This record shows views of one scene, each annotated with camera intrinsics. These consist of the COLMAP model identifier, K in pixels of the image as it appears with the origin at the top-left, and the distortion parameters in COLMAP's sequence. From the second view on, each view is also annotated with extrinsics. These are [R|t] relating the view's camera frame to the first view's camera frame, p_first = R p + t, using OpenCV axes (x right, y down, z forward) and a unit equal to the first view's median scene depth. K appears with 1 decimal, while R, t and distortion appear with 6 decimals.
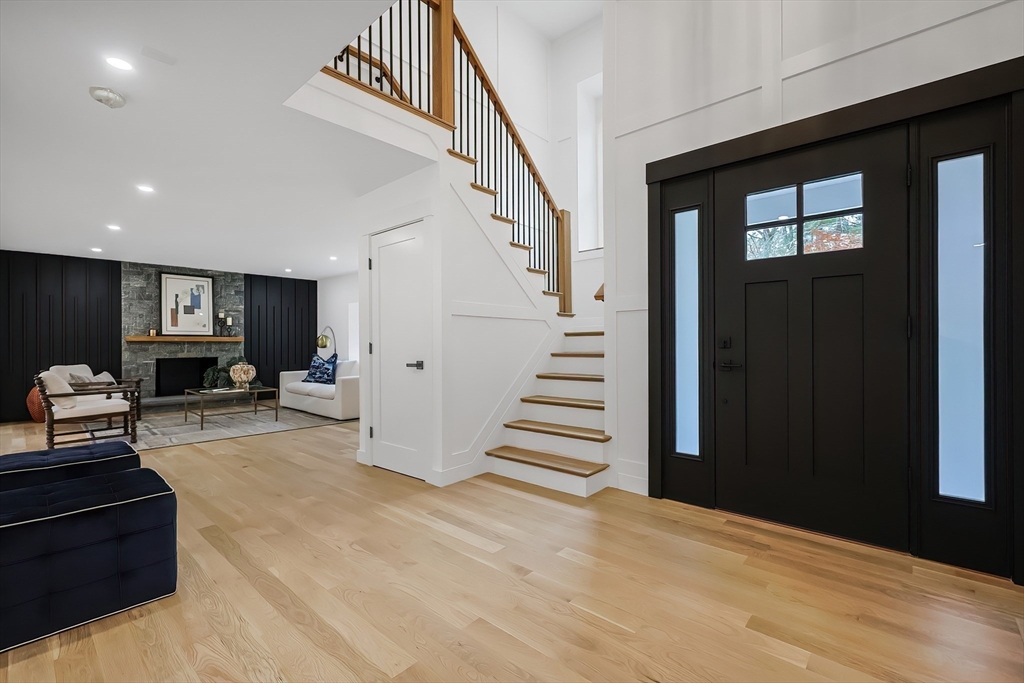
lens RADIAL K [[447.6, 0, 511.3], [0, 447.6, 343.2], [0, 0, 1]] dist [0.002776, 0.000295]
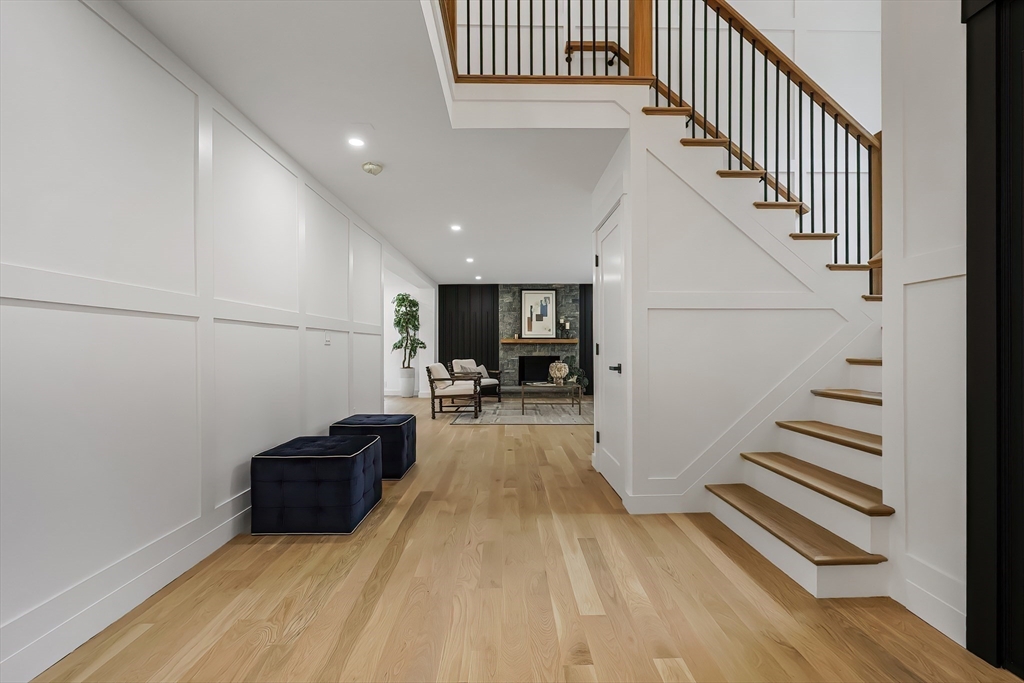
lens RADIAL K [[438.7, 0, 514.1], [0, 438.7, 347.9], [0, 0, 1]] dist [-0.000743, -0.000566]
pose [[0.681999, 0.005053, -0.731336, 0.131157], [0.000022, 0.999976, 0.006929, 0.001253], [0.731353, -0.004742, 0.681982, 0.123311]]
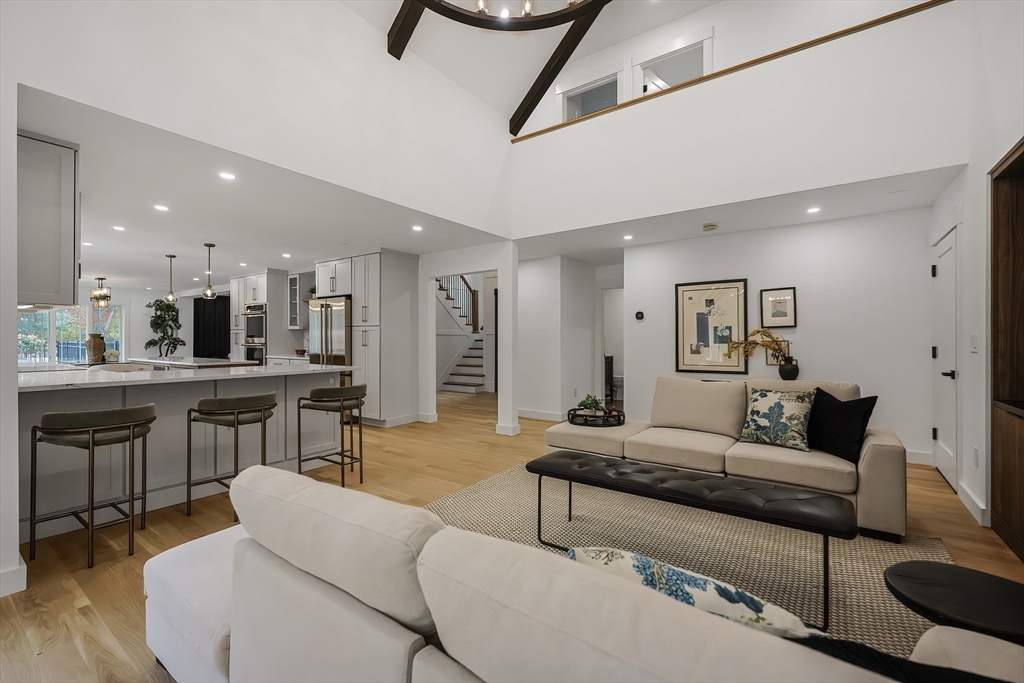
lens RADIAL K [[436.3, 0, 512.0], [0, 436.3, 341.5], [0, 0, 1]] dist [0.000468, -0.000250]
pose [[0.994733, 0.005832, 0.102329, 0.045360], [-0.005644, 0.999982, -0.002128, -0.005919], [-0.102340, 0.001539, 0.994748, -0.862664]]
